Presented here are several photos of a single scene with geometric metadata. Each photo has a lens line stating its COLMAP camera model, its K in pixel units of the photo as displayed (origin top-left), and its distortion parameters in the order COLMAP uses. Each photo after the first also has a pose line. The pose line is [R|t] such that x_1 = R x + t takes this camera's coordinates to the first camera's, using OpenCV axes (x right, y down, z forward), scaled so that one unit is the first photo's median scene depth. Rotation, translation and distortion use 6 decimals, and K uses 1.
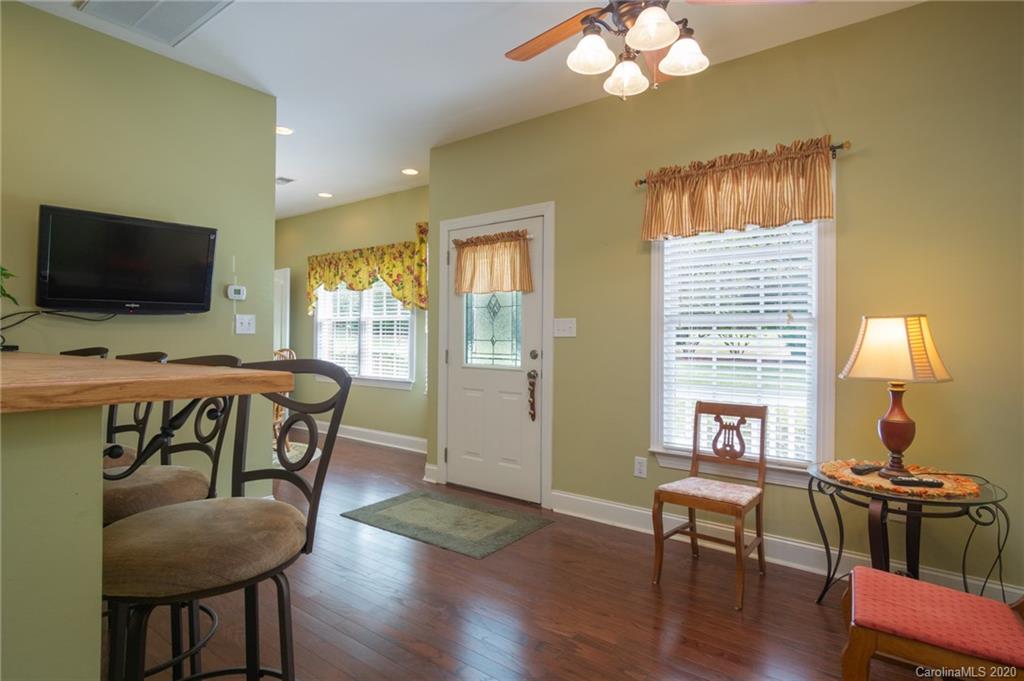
lens RADIAL K [[549.6, 0, 502.8], [0, 549.6, 333.5], [0, 0, 1]] dist [-0.010740, 0.002338]
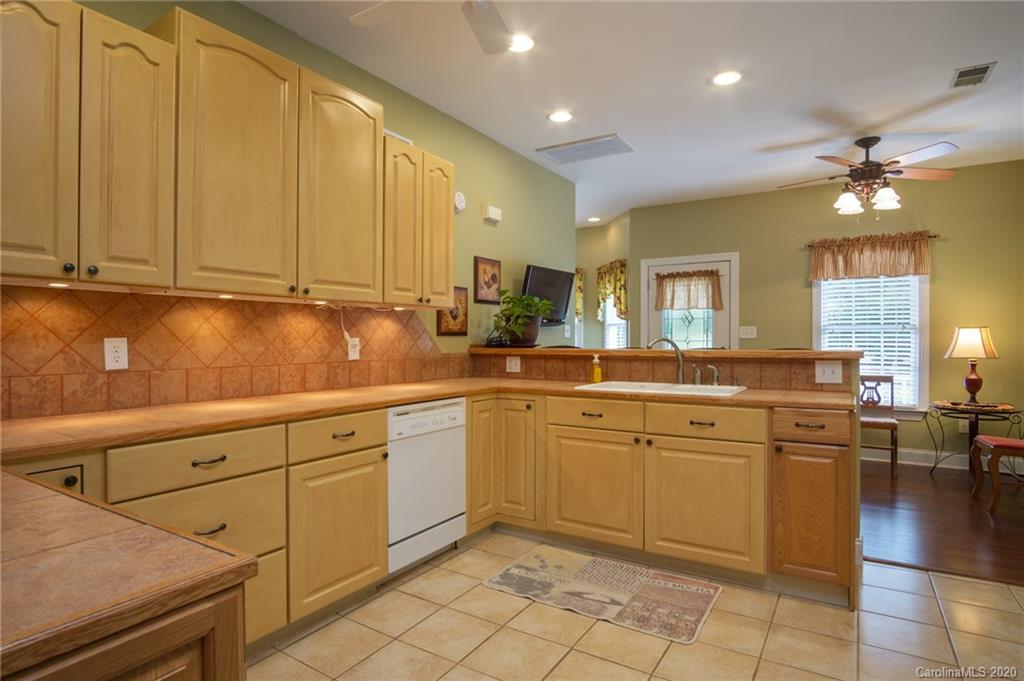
lens RADIAL K [[557.4, 0, 512.0], [0, 557.4, 340.5], [0, 0, 1]] dist [-0.014219, -0.000069]
pose [[0.994038, -0.006383, 0.108845, -0.916852], [0.005167, 0.999921, 0.011448, -0.011193], [-0.108910, -0.010817, 0.993993, -0.651348]]
